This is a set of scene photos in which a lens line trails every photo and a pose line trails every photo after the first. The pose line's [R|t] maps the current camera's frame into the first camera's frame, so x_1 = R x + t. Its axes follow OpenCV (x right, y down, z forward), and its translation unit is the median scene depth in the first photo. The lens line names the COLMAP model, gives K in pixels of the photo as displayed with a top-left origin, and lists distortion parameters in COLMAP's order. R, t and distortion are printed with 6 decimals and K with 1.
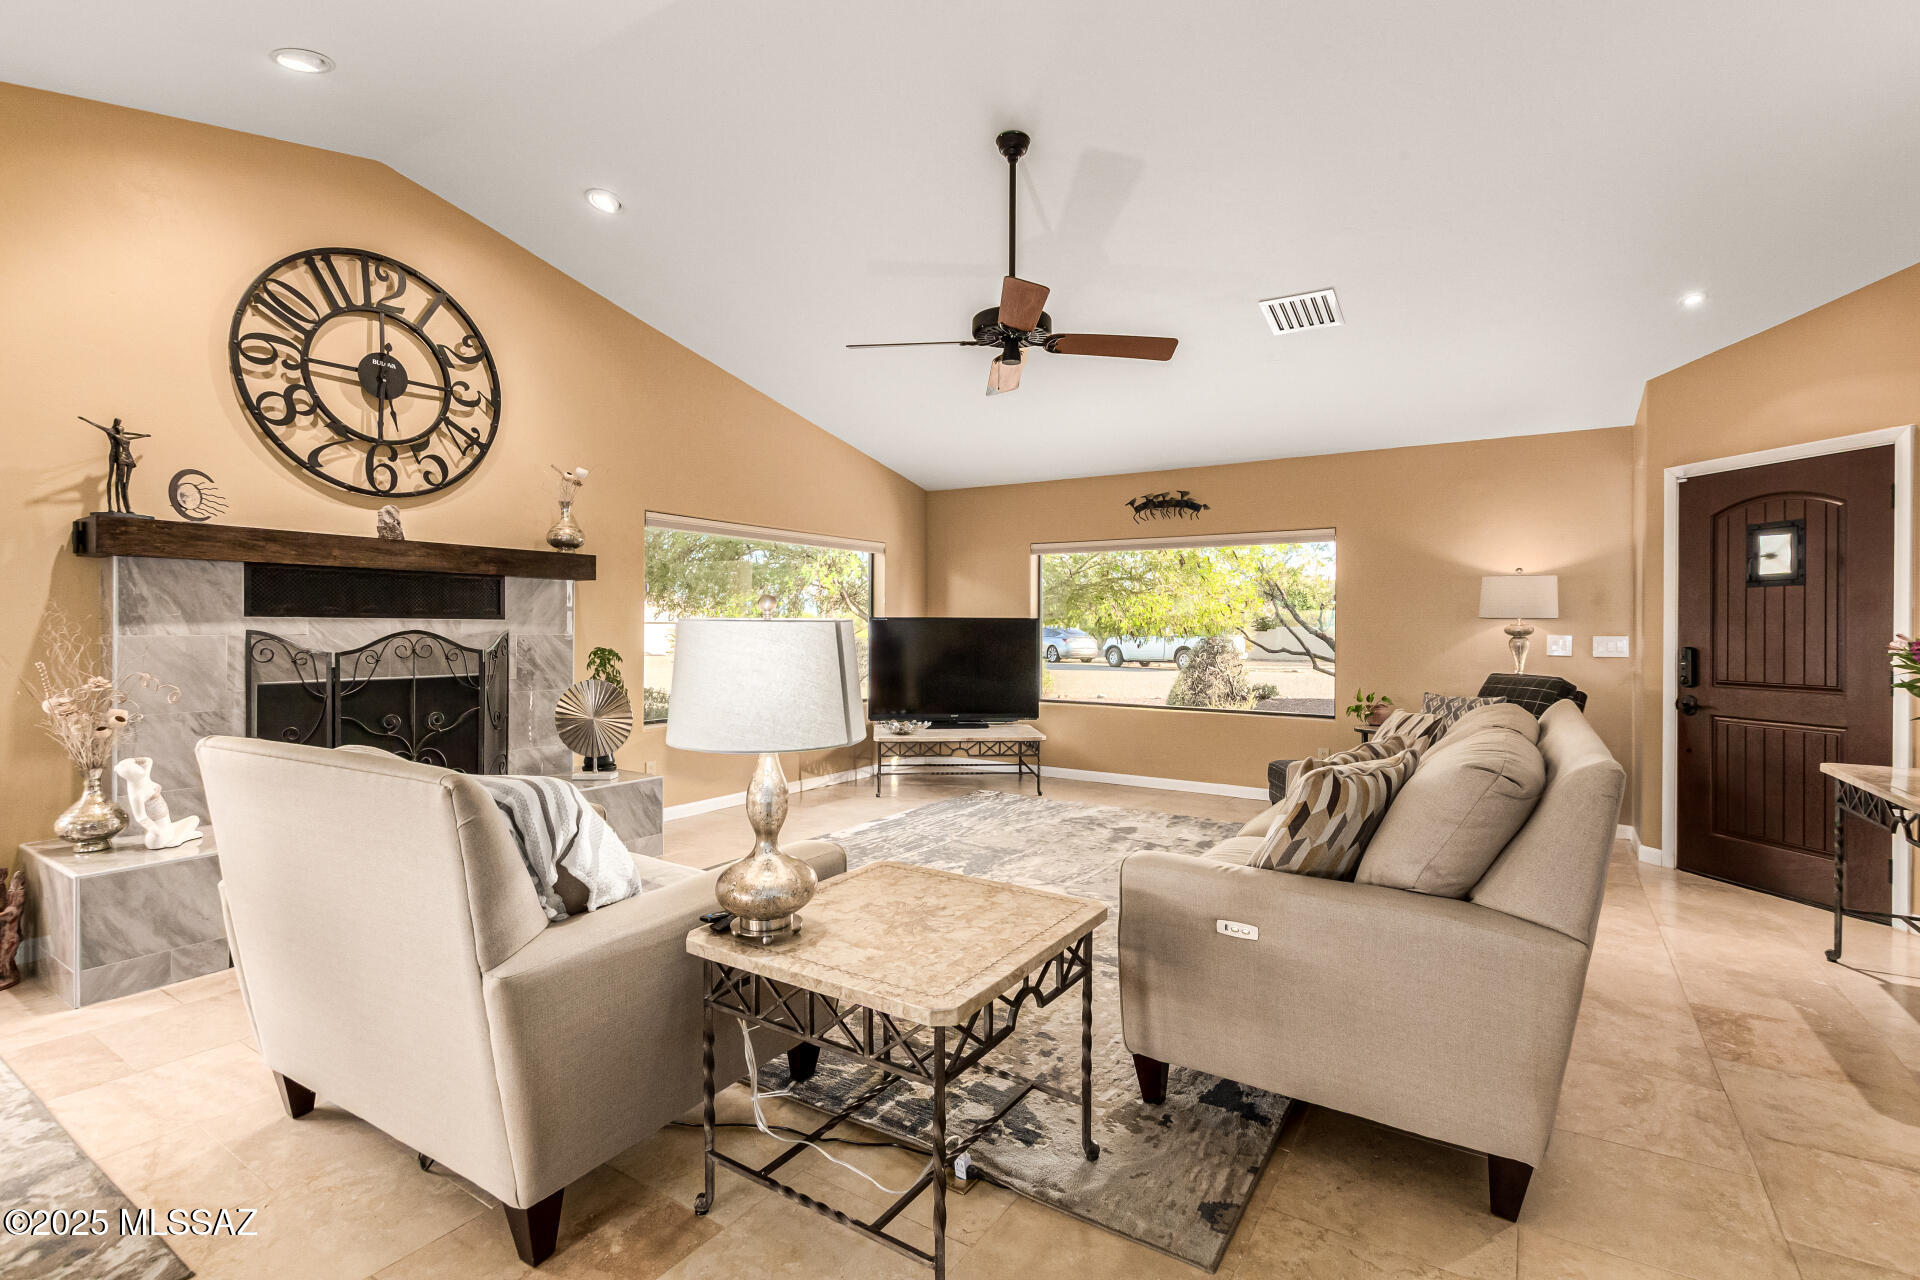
lens RADIAL K [[874.4, 0, 965.7], [0, 874.4, 631.7], [0, 0, 1]] dist [0.018987, -0.009734]
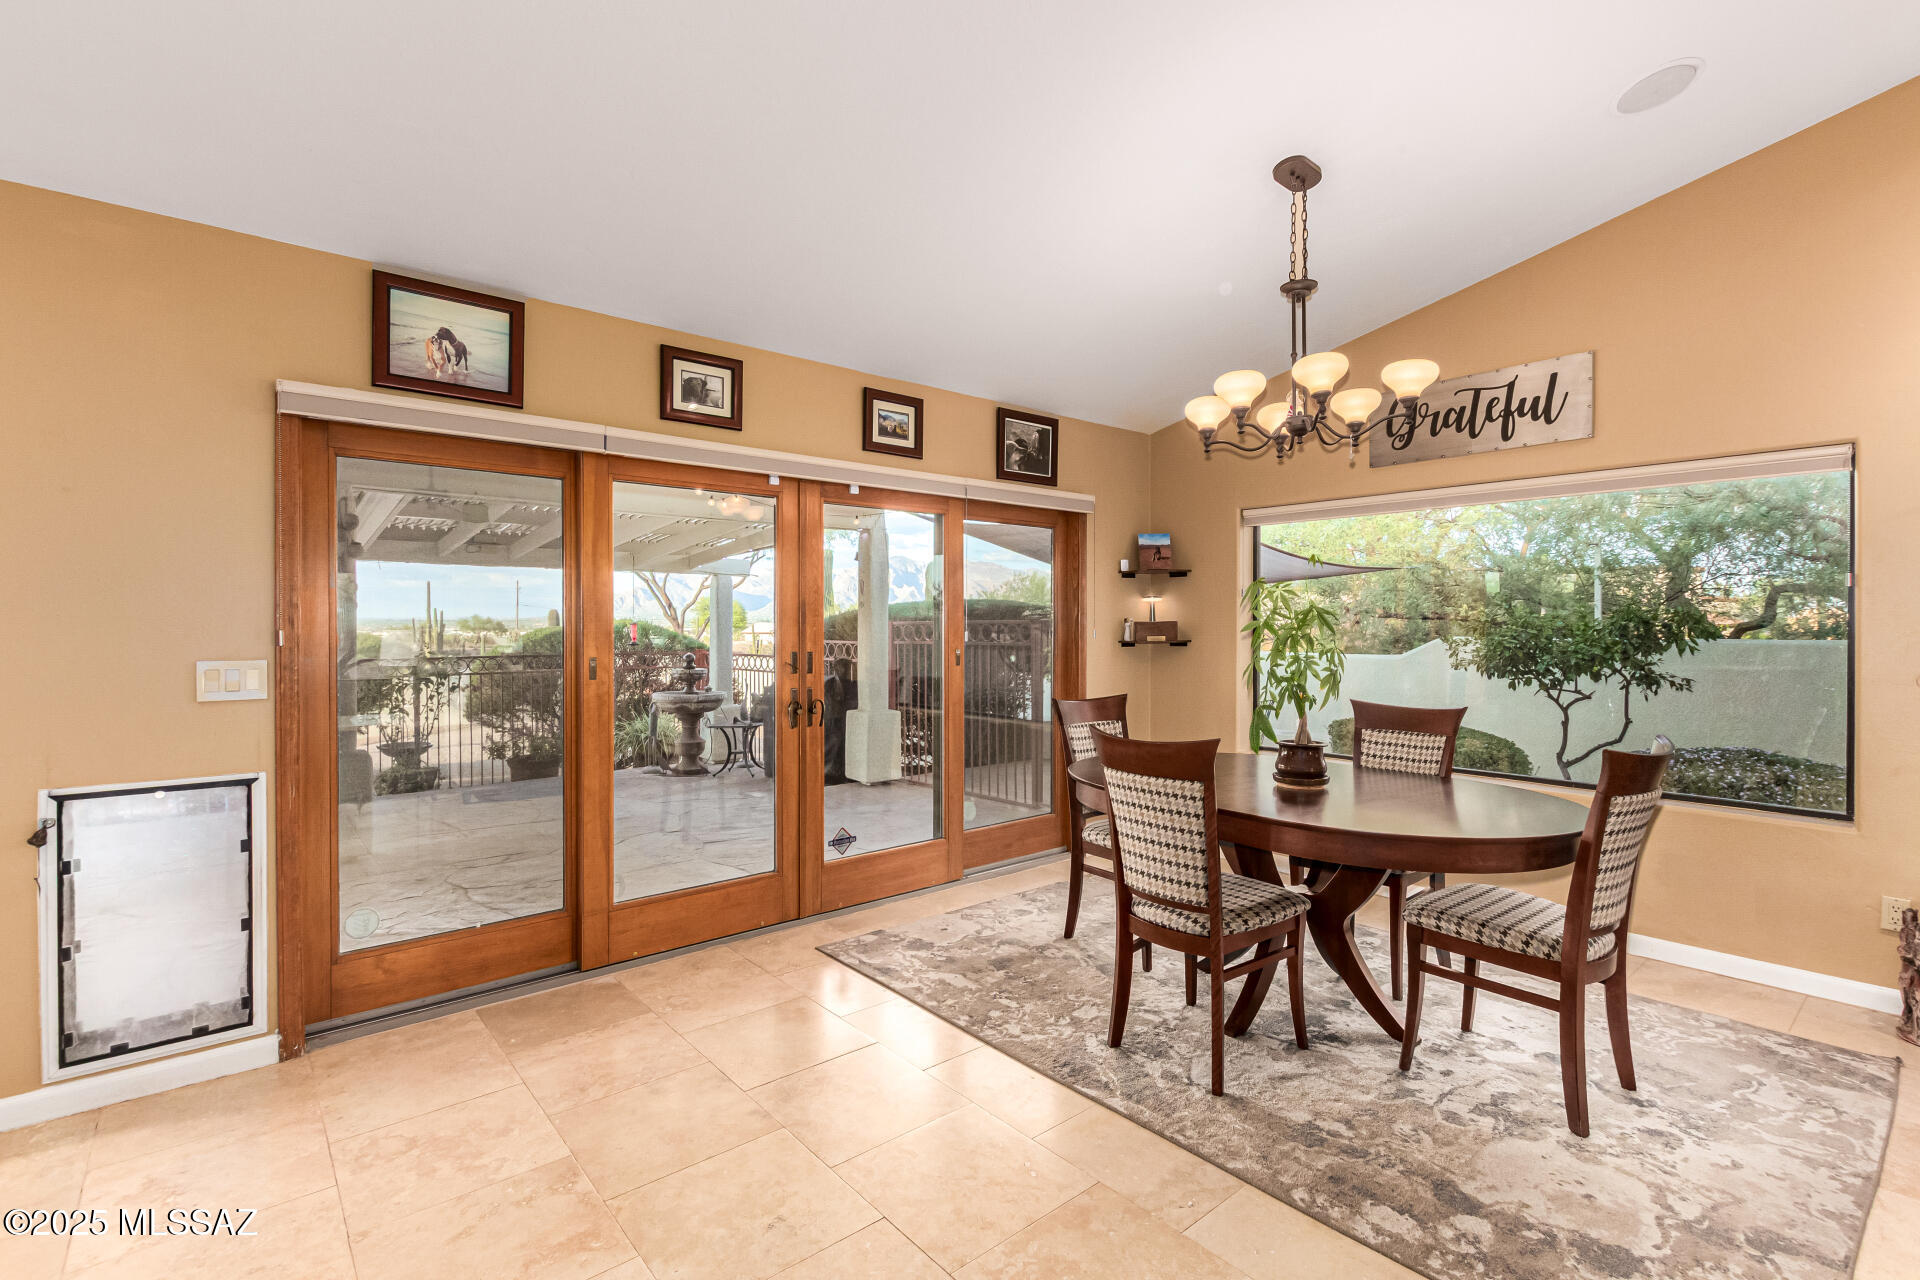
lens RADIAL K [[888.4, 0, 960.2], [0, 888.4, 632.4], [0, 0, 1]] dist [-0.000362, 0.009186]
pose [[-0.290028, -0.000518, -0.957018, 0.056288], [-0.005484, 0.999984, 0.001121, -0.014614], [0.957002, 0.005574, -0.290027, 0.199853]]
